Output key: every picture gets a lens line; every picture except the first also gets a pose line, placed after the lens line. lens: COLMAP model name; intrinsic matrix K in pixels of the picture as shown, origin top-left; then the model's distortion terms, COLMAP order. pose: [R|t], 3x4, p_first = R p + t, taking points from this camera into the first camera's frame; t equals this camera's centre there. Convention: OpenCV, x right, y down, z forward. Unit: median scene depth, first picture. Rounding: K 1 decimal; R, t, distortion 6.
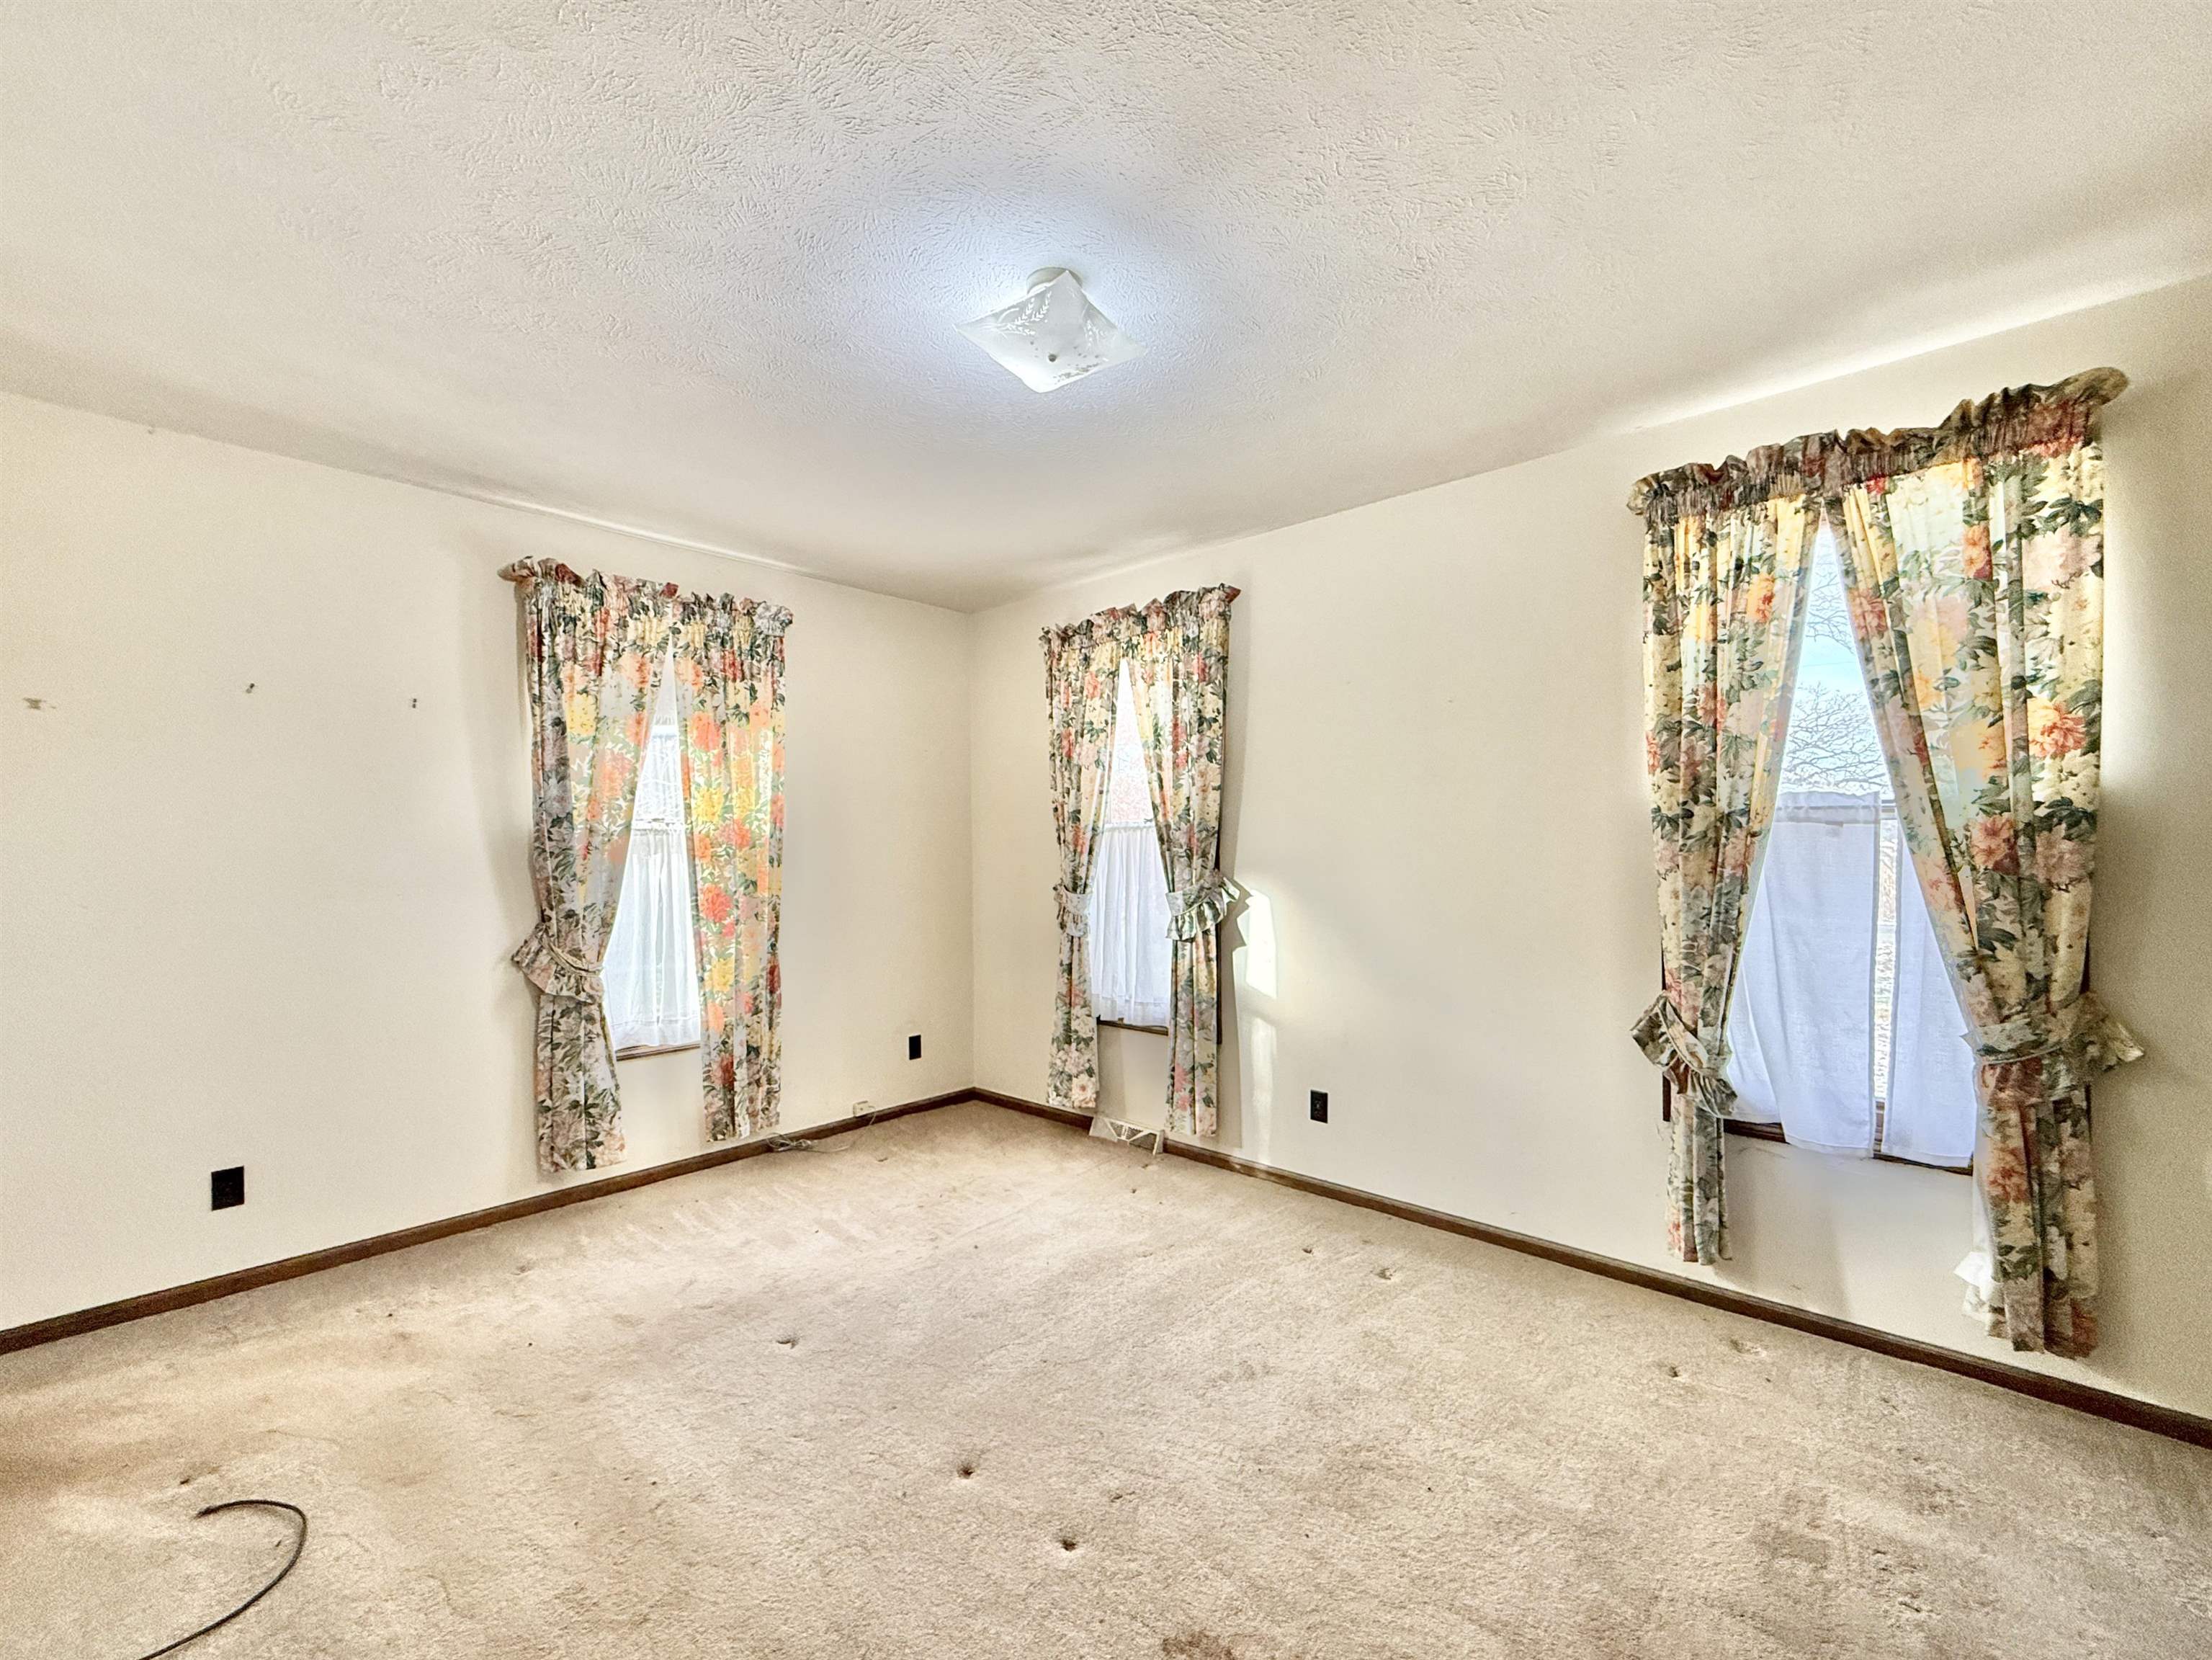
lens RADIAL K [[932.6, 0, 1092.9], [0, 932.6, 843.9], [0, 0, 1]] dist [-0.000073, -0.000148]
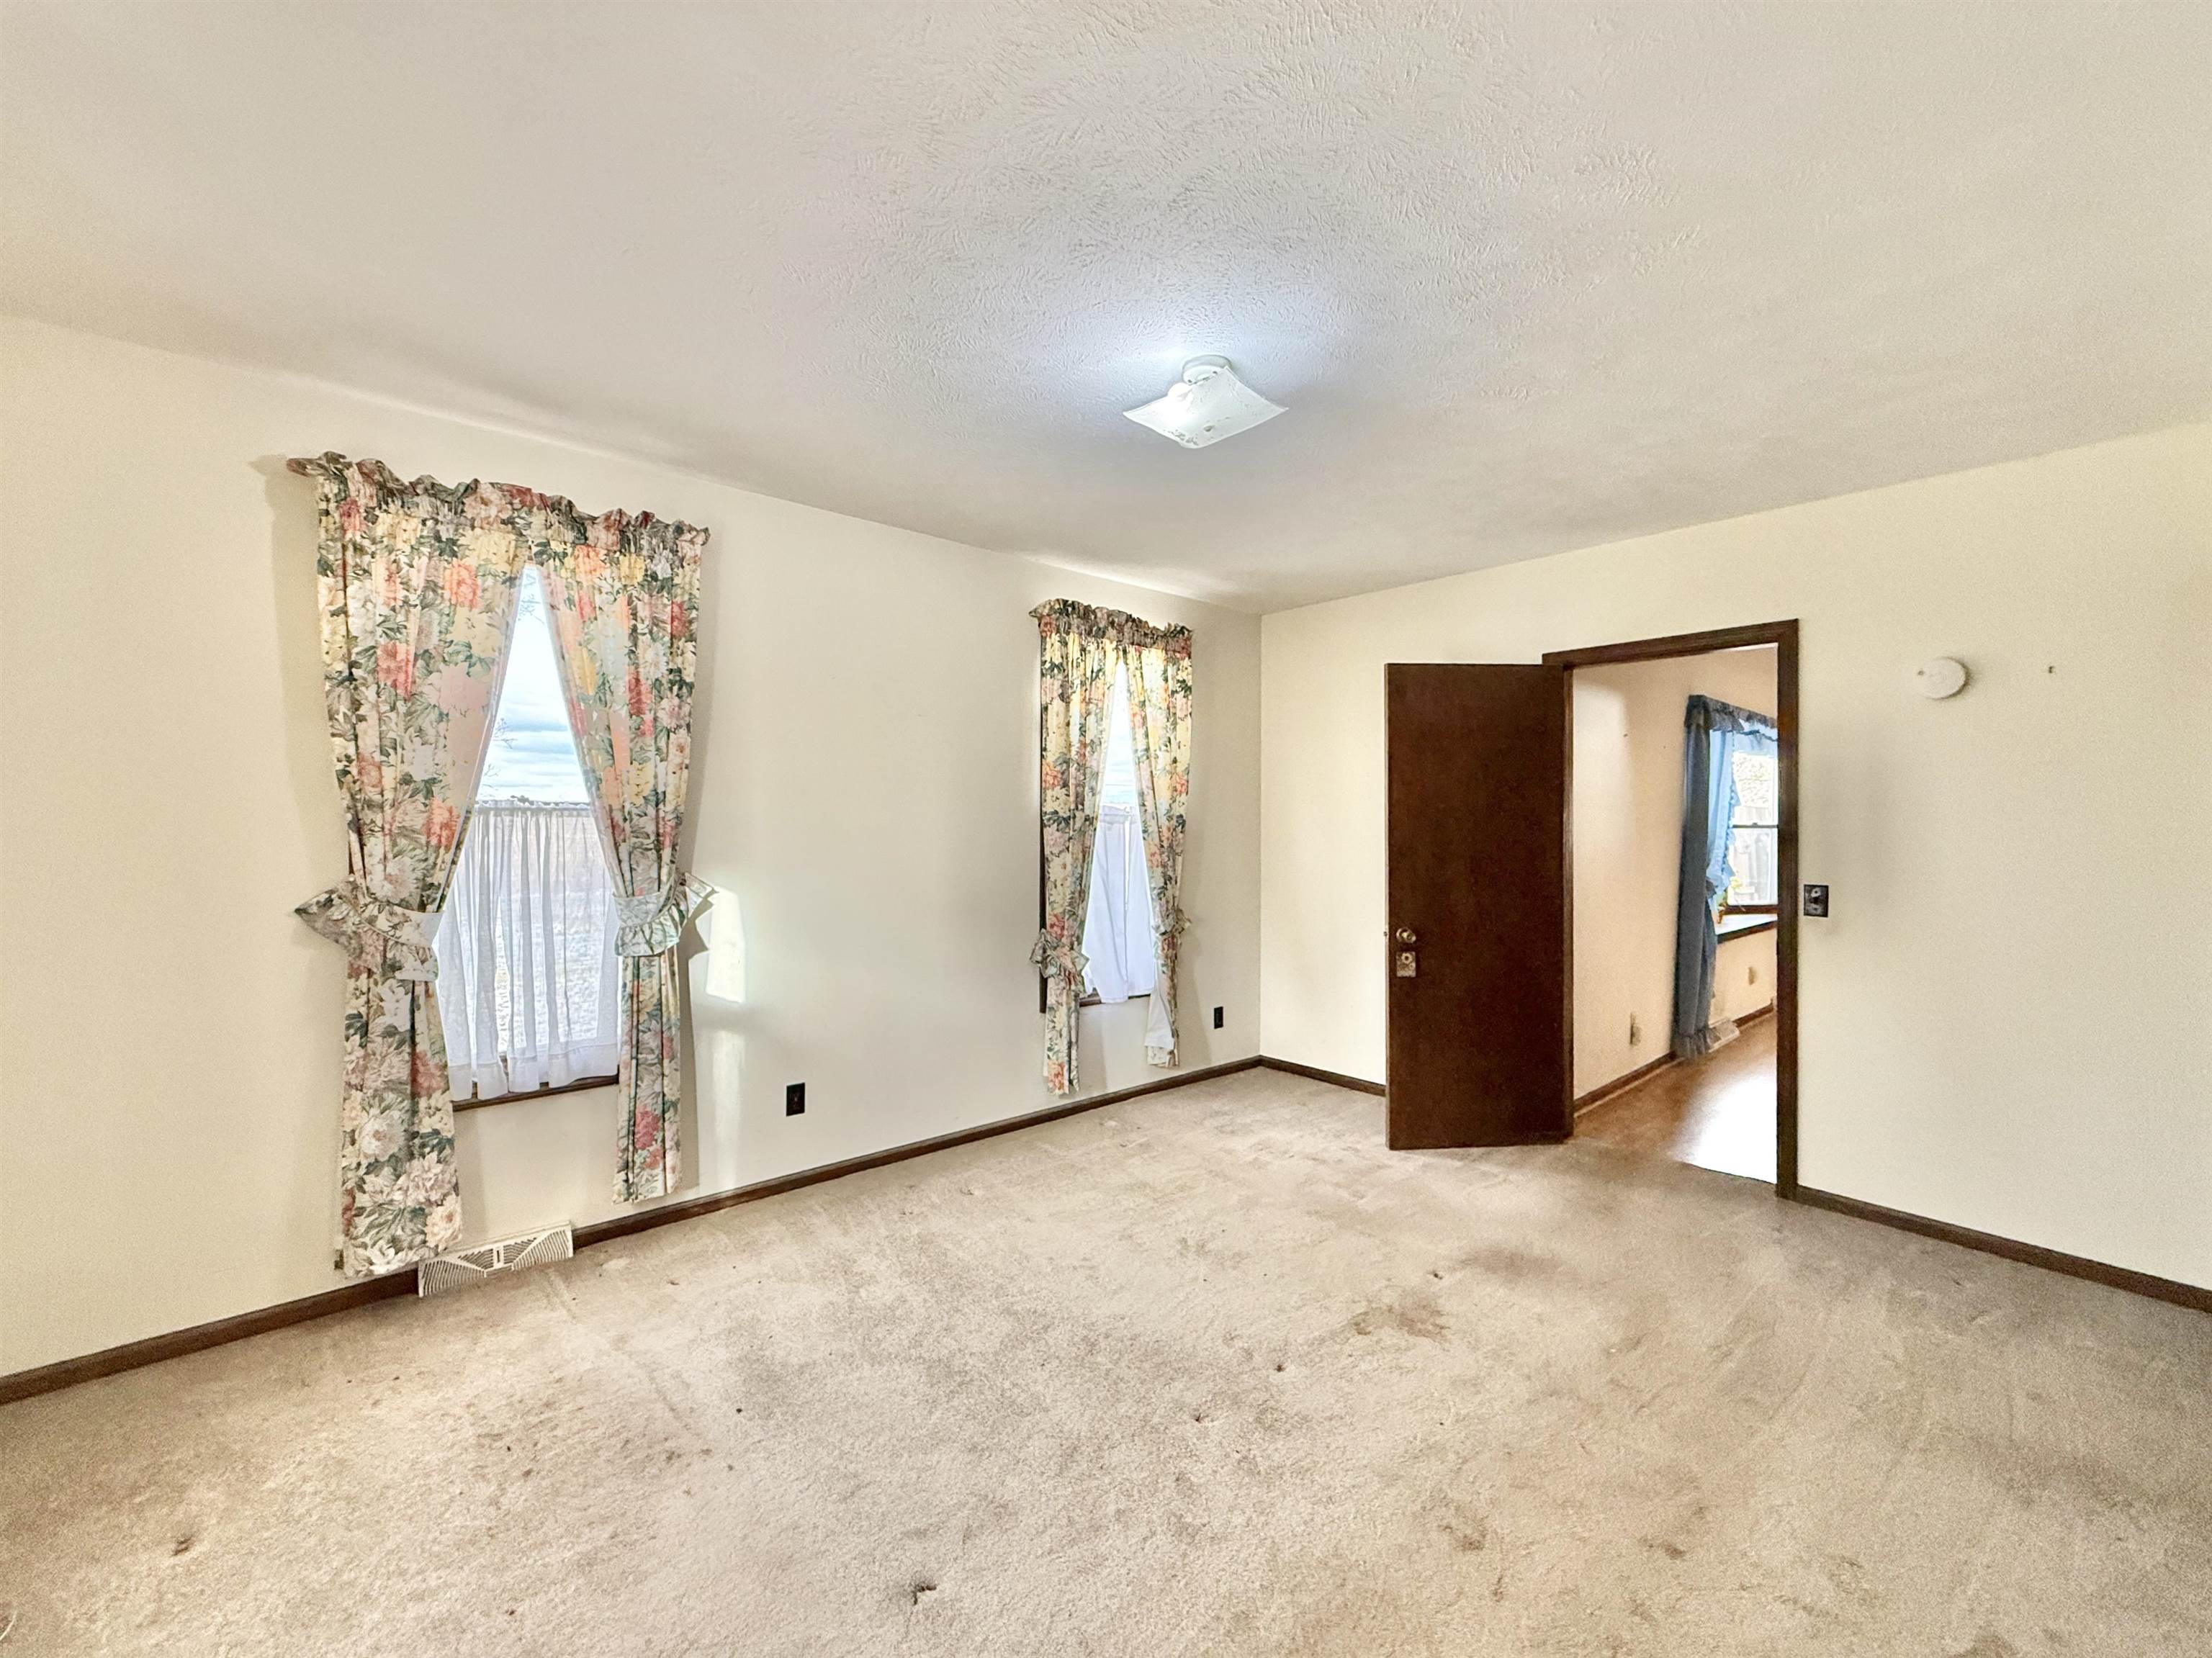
lens RADIAL K [[932.4, 0, 1092.9], [0, 932.4, 842.9], [0, 0, 1]] dist [-0.000073, -0.000148]
pose [[0.091897, -0.007028, 0.995744, -0.664883], [-0.002263, 0.999971, 0.007267, 0.001594], [-0.995766, -0.002921, 0.091879, 0.557826]]
